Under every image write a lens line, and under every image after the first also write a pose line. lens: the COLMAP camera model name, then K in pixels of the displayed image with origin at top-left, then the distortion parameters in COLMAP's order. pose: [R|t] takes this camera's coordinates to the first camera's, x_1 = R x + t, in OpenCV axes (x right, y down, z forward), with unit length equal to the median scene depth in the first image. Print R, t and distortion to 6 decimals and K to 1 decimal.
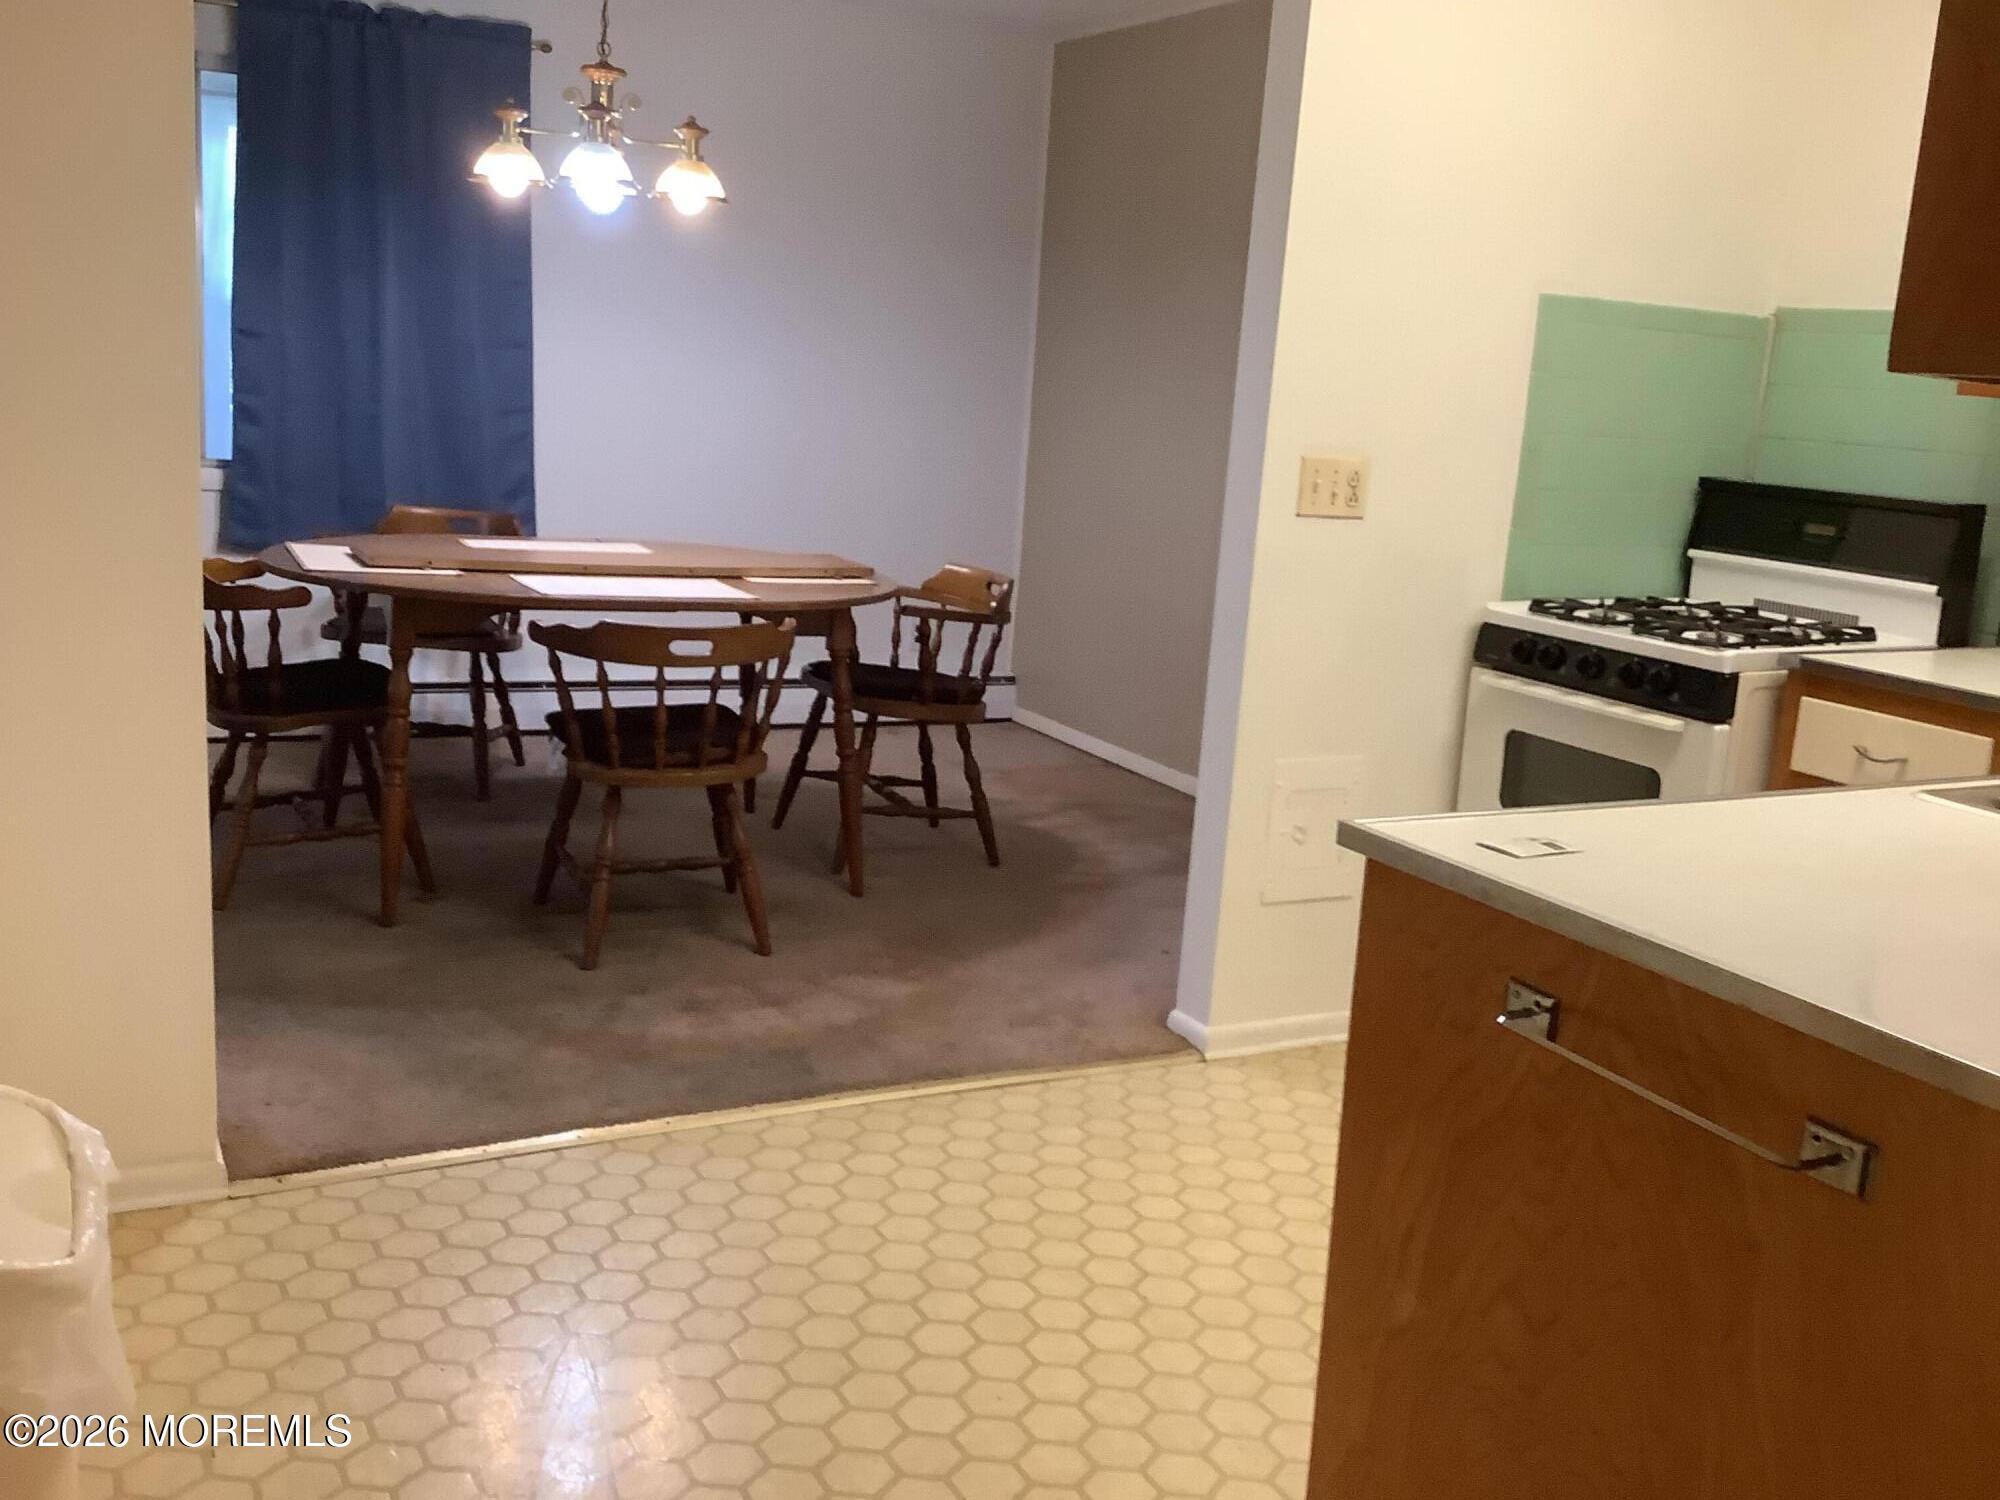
lens RADIAL K [[1821.9, 0, 1000.0], [0, 1821.9, 750.0], [0, 0, 1]] dist [0.121620, -0.188222]
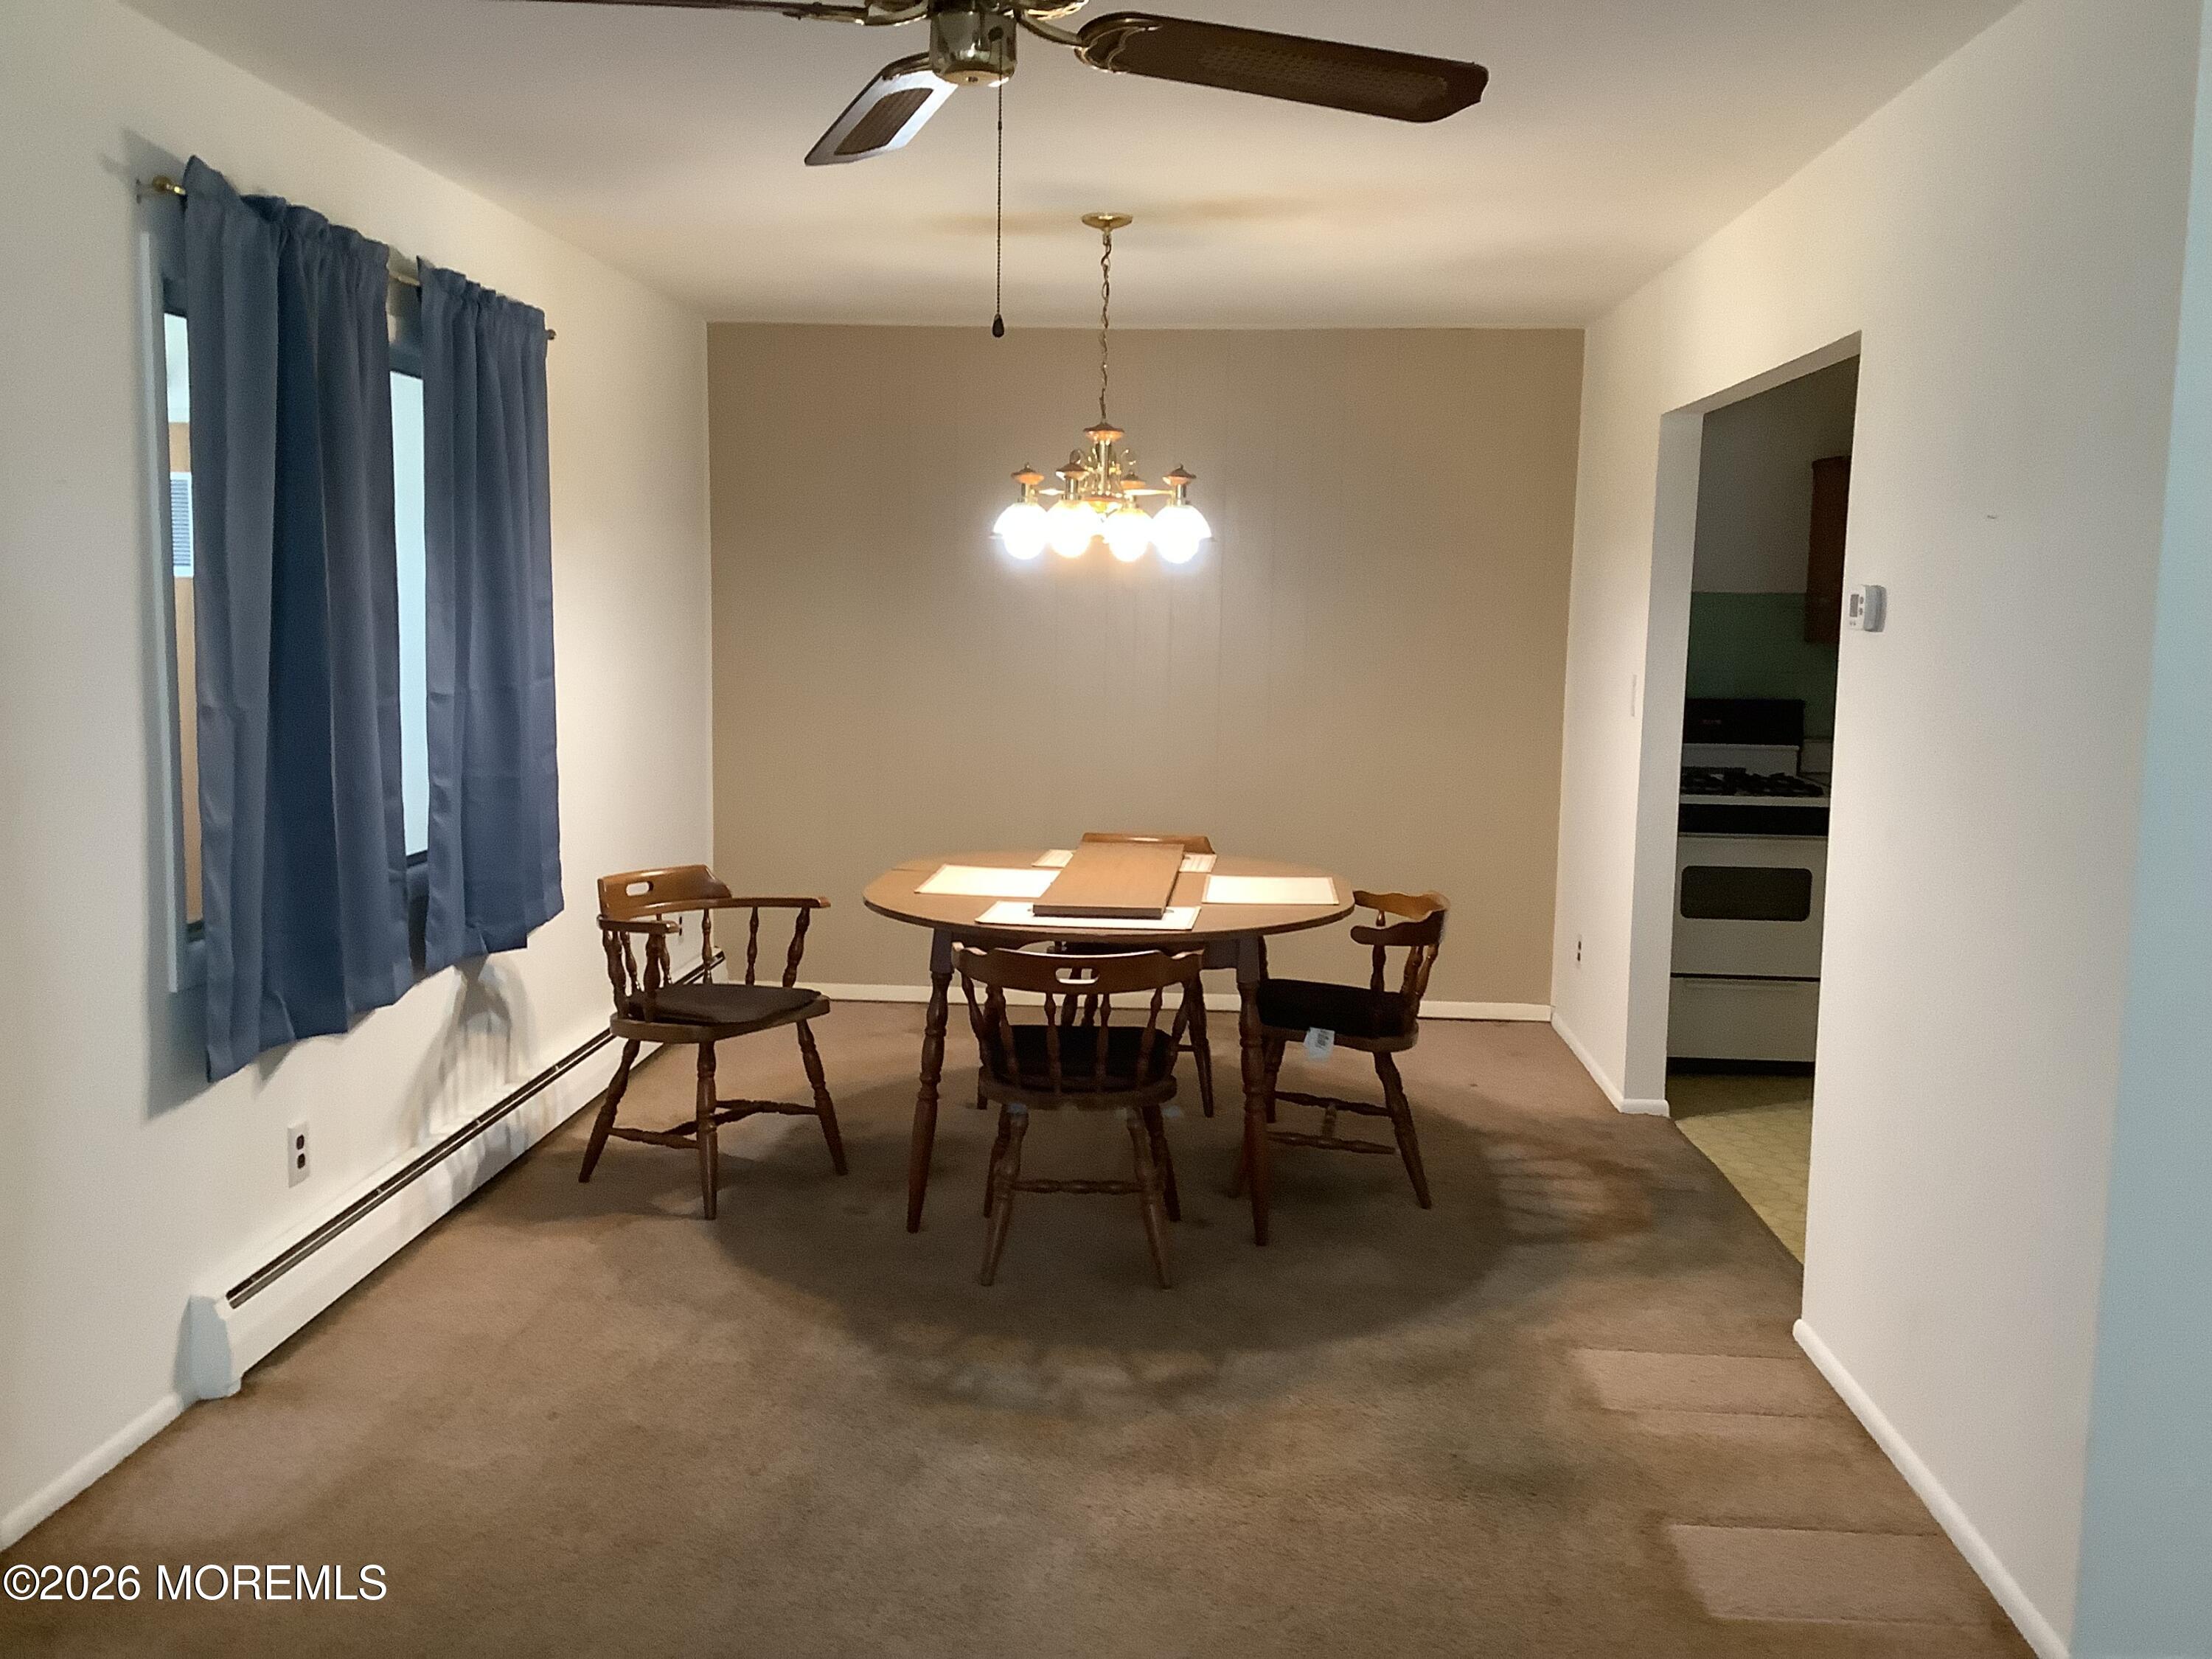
lens RADIAL K [[2015.0, 0, 1106.0], [0, 2015.0, 829.5], [0, 0, 1]] dist [0.121620, -0.188222]
pose [[0.516363, -0.158671, 0.841542, -1.440531], [0.195663, 0.978551, 0.064446, -0.250351], [-0.833718, 0.131381, 0.536333, 0.463013]]
